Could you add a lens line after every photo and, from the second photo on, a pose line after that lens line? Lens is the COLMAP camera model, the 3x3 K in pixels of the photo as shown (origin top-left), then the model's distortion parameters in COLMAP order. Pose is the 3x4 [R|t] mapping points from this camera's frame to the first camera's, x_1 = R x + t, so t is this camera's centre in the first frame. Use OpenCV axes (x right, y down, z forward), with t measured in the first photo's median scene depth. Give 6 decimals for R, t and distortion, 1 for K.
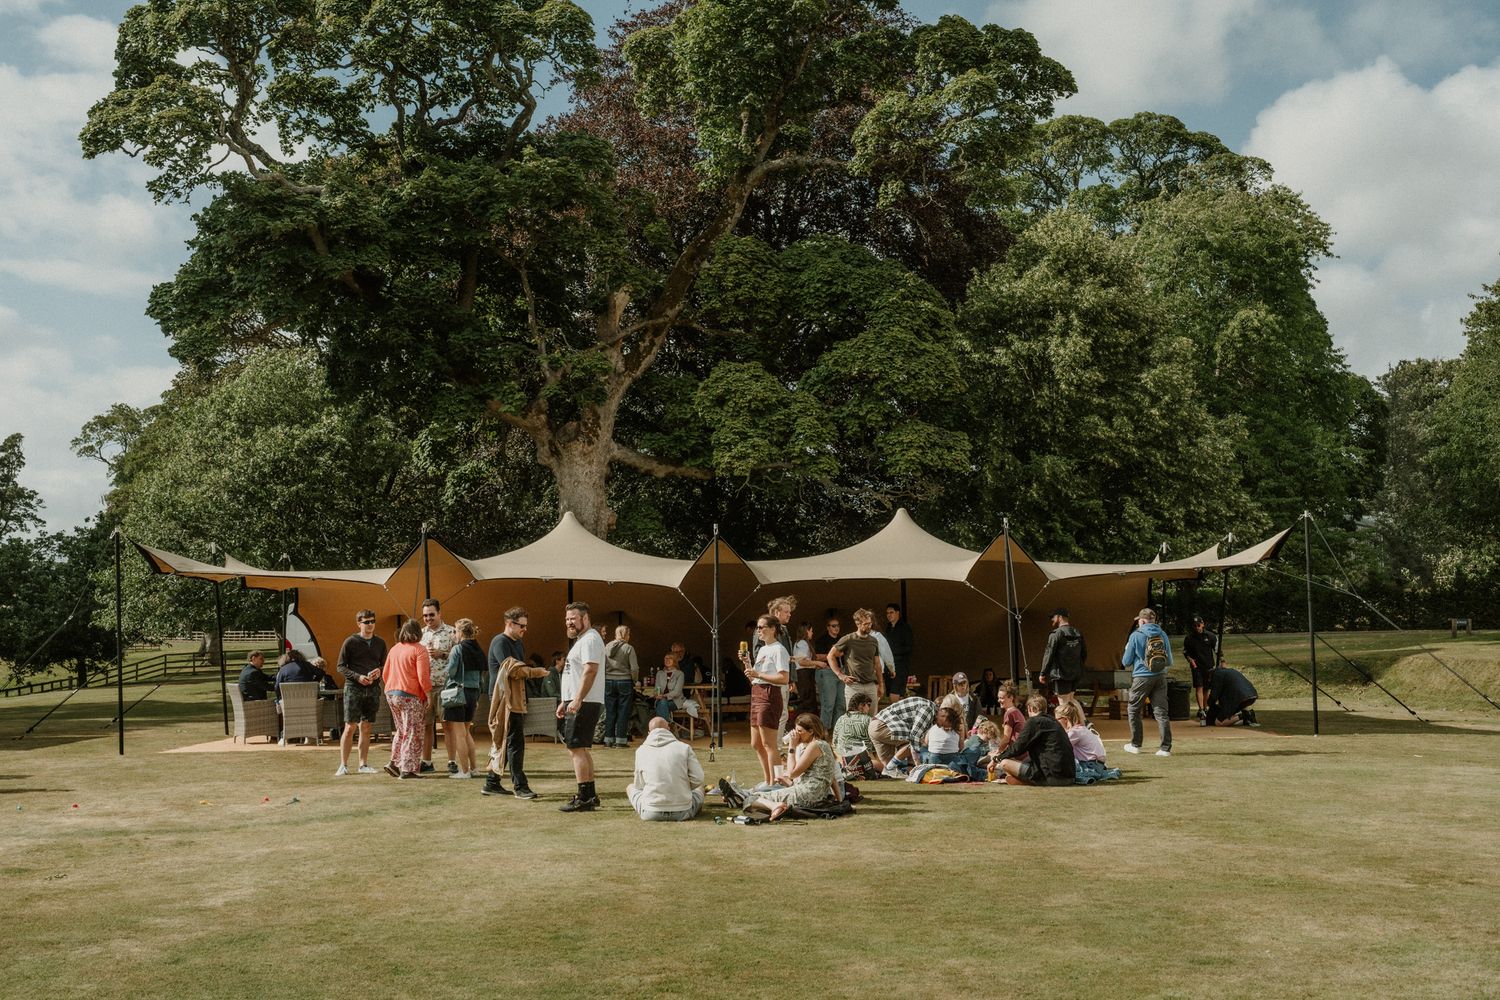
lens RADIAL K [[1740.0, 0, 769.5], [0, 1740.0, 504.8], [0, 0, 1]] dist [-0.007194, -0.015766]
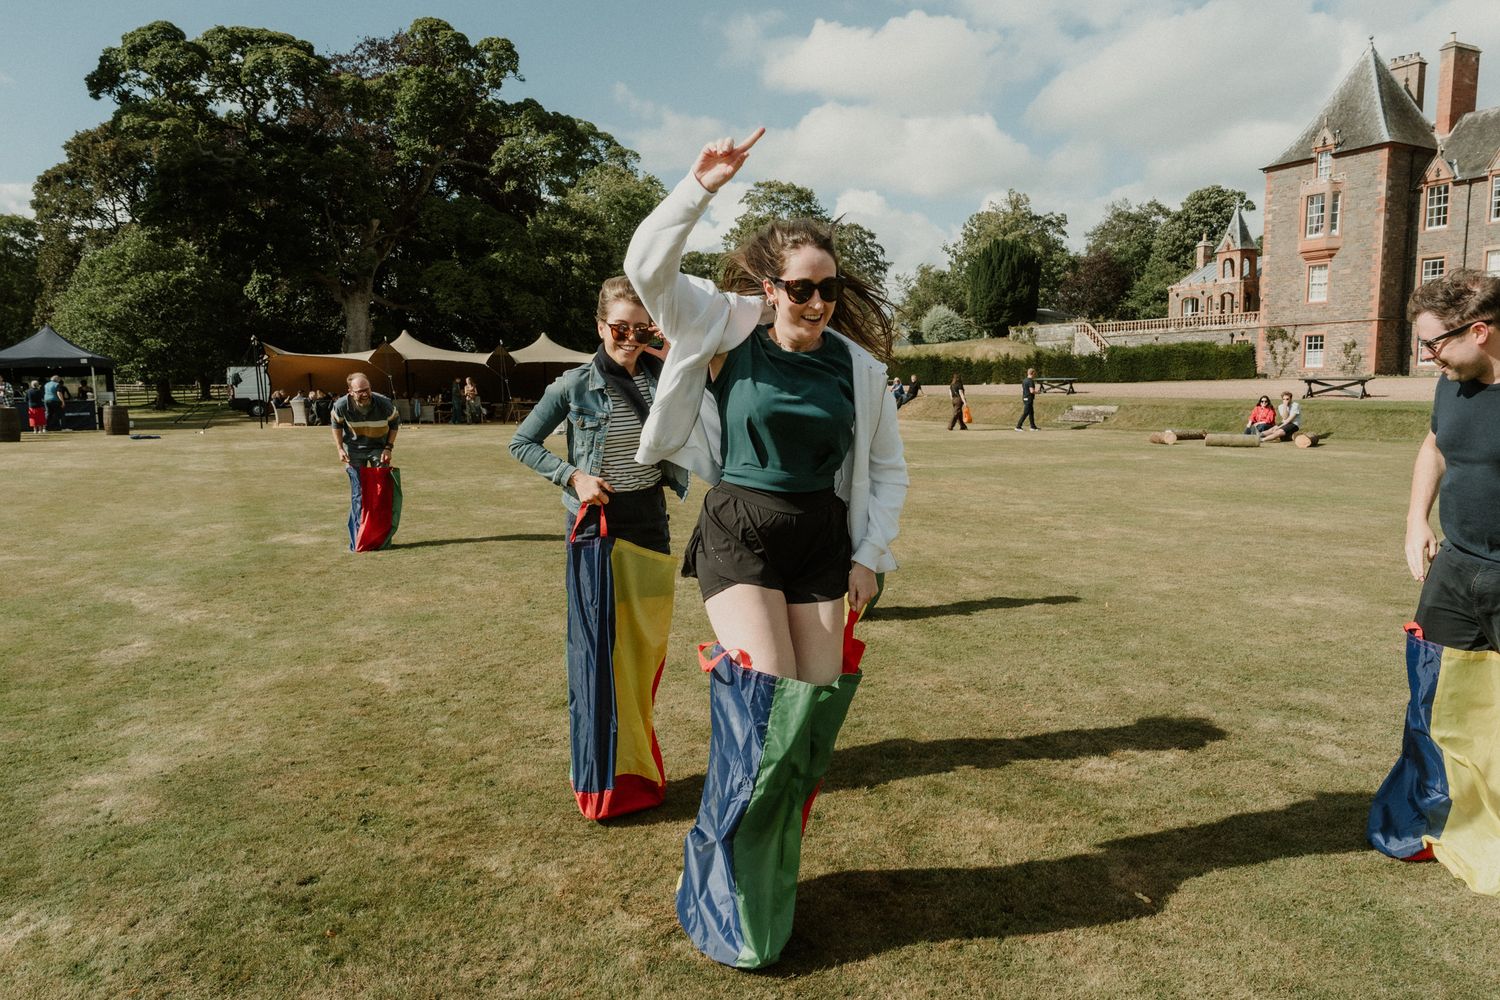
lens RADIAL K [[1012.5, 0, 753.7], [0, 1012.5, 515.3], [0, 0, 1]] dist [-0.006605, 0.000034]
pose [[0.906219, -0.043294, 0.420587, -0.202246], [-0.039301, 0.981812, 0.185744, -0.016956], [-0.420979, -0.184854, 0.888035, -0.341575]]
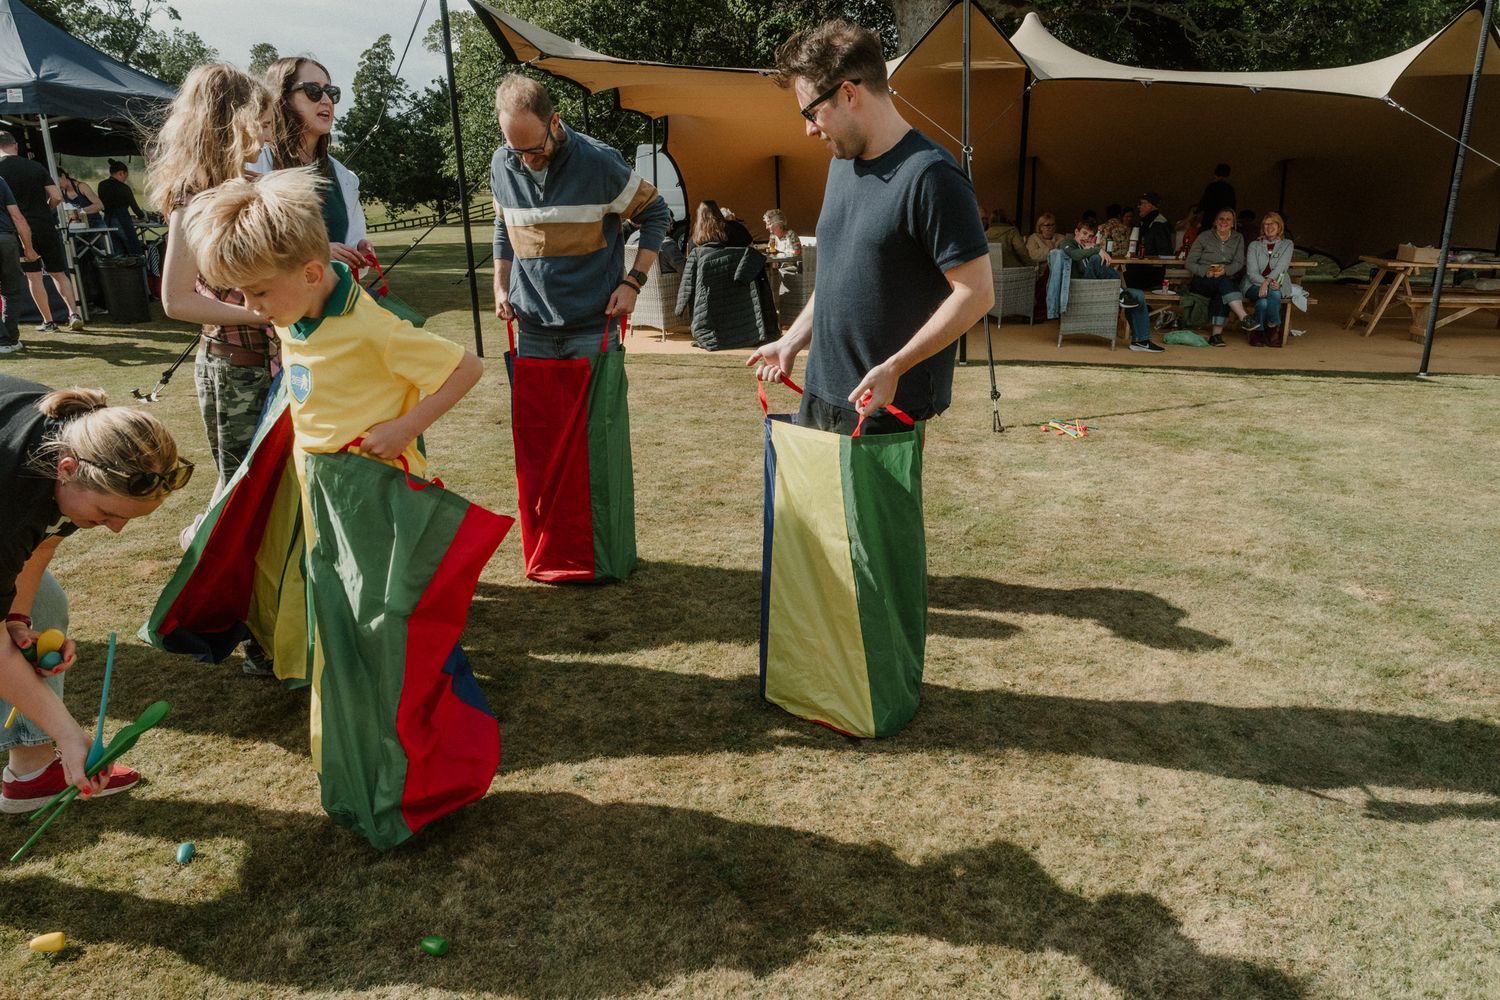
lens RADIAL K [[1062.1, 0, 754.8], [0, 1062.1, 496.1], [0, 0, 1]] dist [-0.001645, 0.002256]
pose [[0.994392, 0.048013, -0.094234, -0.133607], [-0.012428, 0.937887, 0.346717, 0.031300], [0.105027, -0.343602, 0.933224, 0.361224]]
